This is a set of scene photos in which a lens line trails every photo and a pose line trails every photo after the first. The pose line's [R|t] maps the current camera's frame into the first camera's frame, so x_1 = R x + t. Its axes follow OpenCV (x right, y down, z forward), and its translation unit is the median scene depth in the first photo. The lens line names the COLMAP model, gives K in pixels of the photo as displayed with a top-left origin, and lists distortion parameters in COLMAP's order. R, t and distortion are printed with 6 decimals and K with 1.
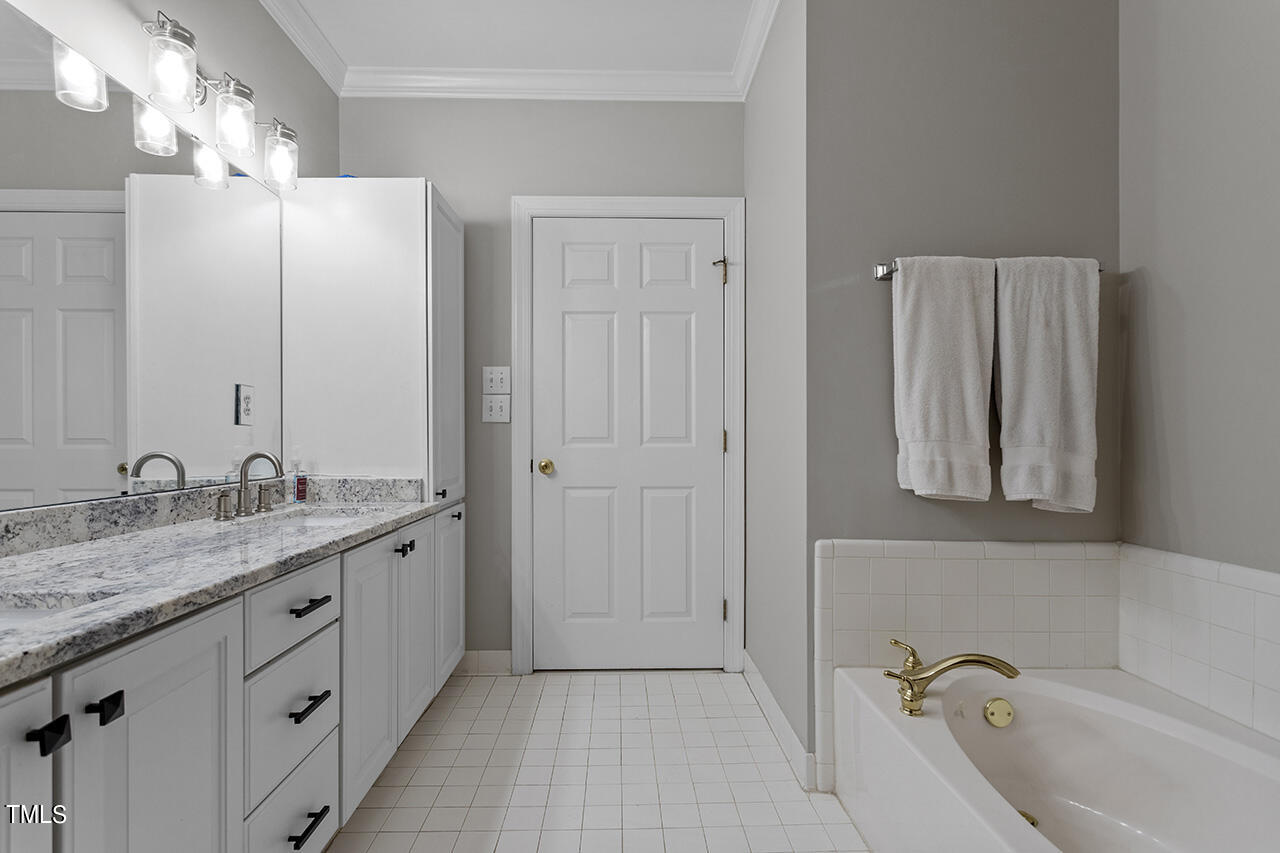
lens RADIAL K [[610.1, 0, 634.9], [0, 610.1, 427.5], [0, 0, 1]] dist [-0.002411, 0.000048]
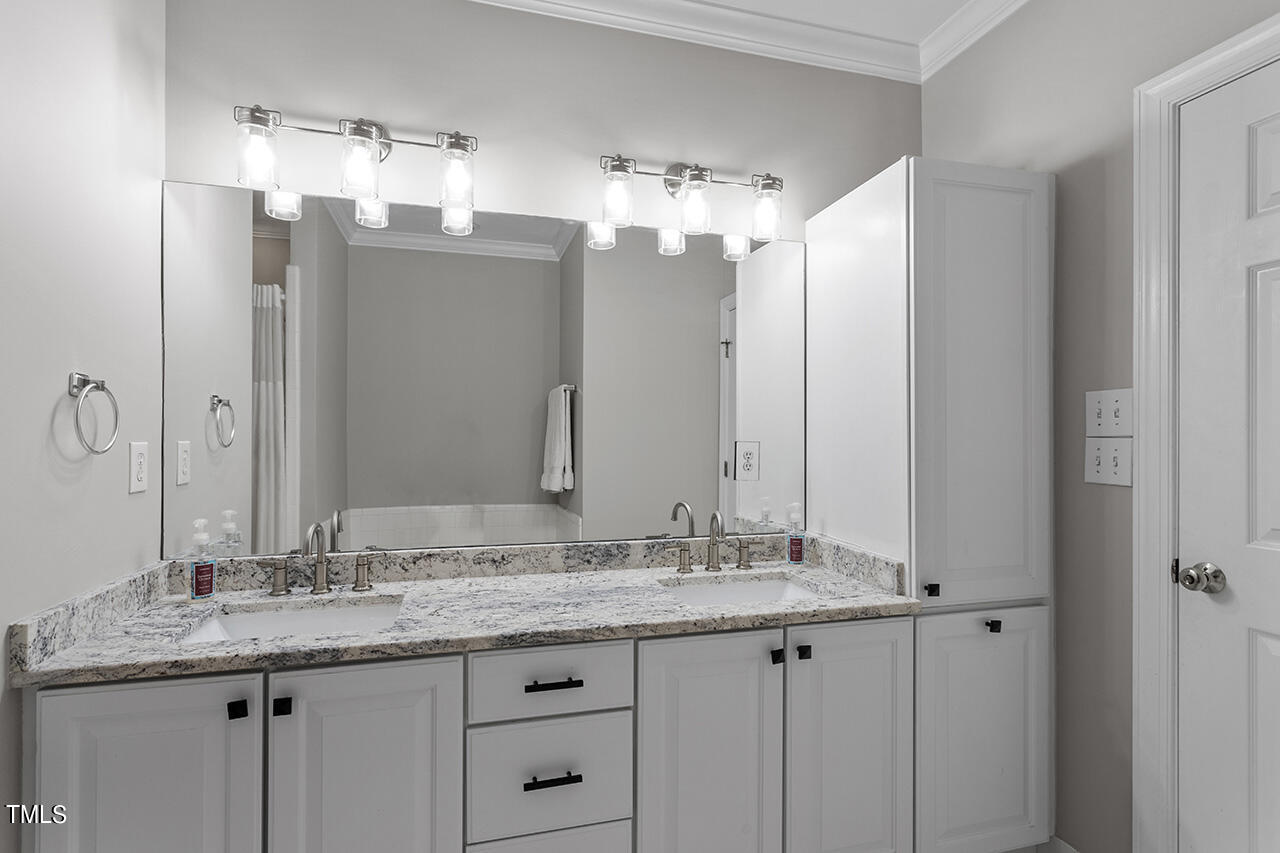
lens RADIAL K [[610.1, 0, 634.9], [0, 610.1, 427.5], [0, 0, 1]] dist [-0.002411, 0.000048]
pose [[0.236964, -0.011644, -0.971449, 0.415882], [0.010767, 0.999898, -0.009359, -0.108901], [0.971459, -0.008242, 0.237065, 0.713308]]
